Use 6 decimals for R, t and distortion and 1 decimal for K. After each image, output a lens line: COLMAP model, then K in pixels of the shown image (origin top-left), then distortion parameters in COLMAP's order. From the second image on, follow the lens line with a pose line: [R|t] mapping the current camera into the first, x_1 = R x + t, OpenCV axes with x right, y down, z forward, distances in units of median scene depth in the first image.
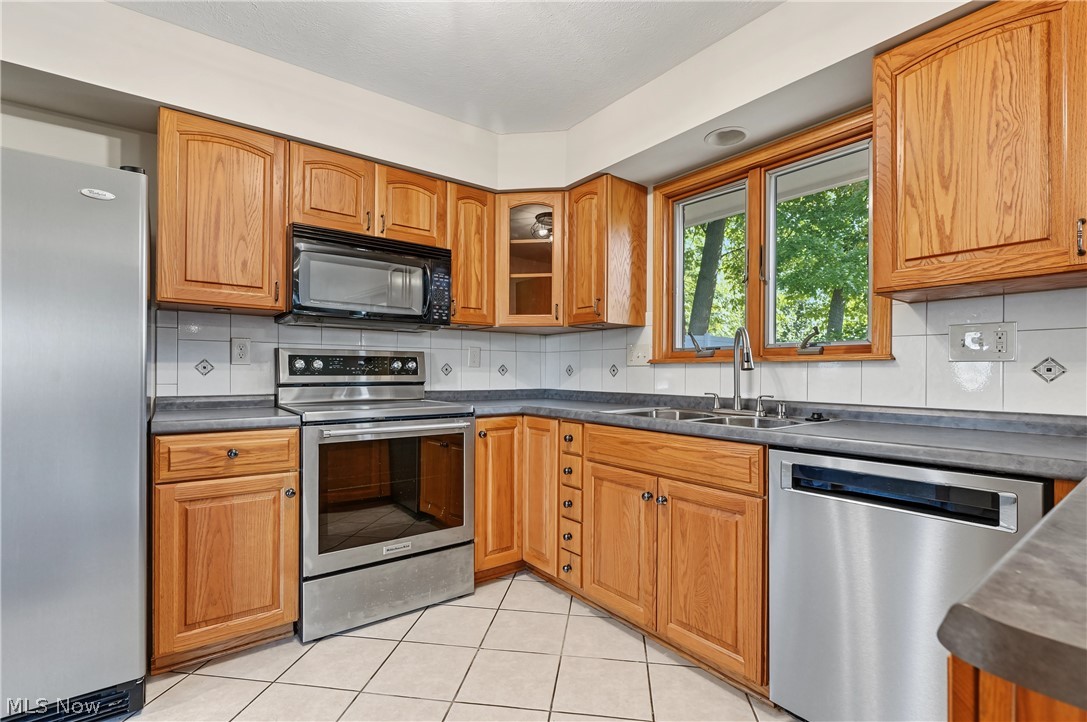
lens RADIAL K [[499.8, 0, 536.6], [0, 499.8, 371.0], [0, 0, 1]] dist [-0.001194, -0.000148]
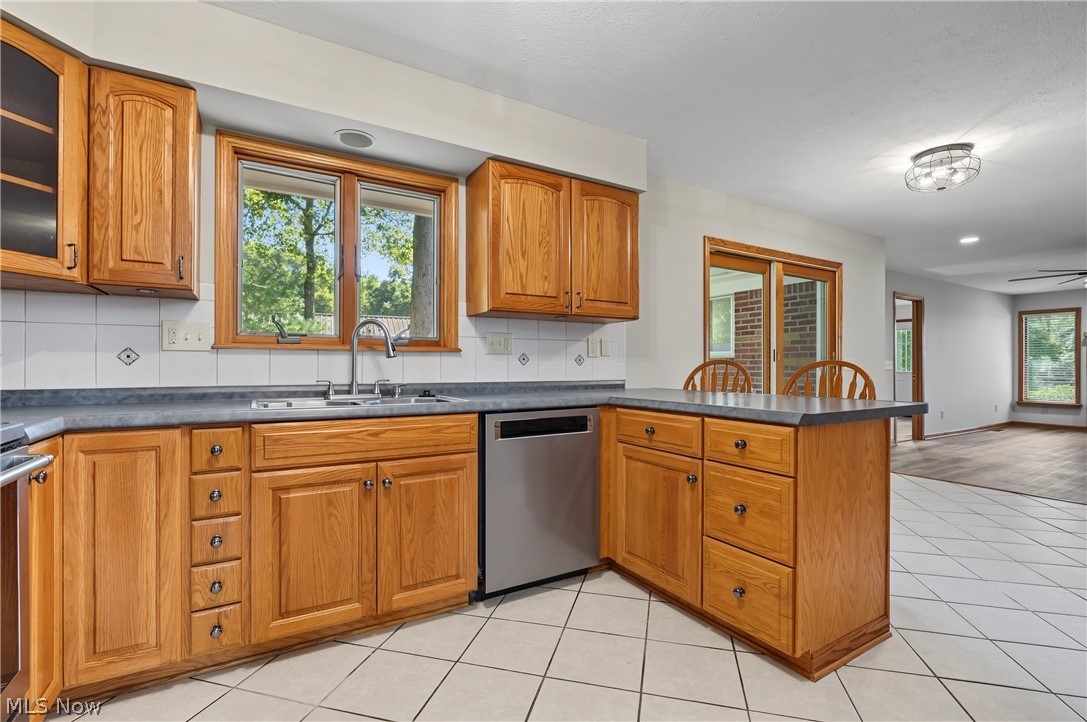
lens RADIAL K [[508.0, 0, 547.8], [0, 508.0, 360.9], [0, 0, 1]] dist [-0.005591, 0.000072]
pose [[0.095063, 0.002006, 0.995469, -0.719125], [-0.005158, 0.999986, -0.001522, 0.005406], [-0.995458, -0.004990, 0.095072, 0.533863]]
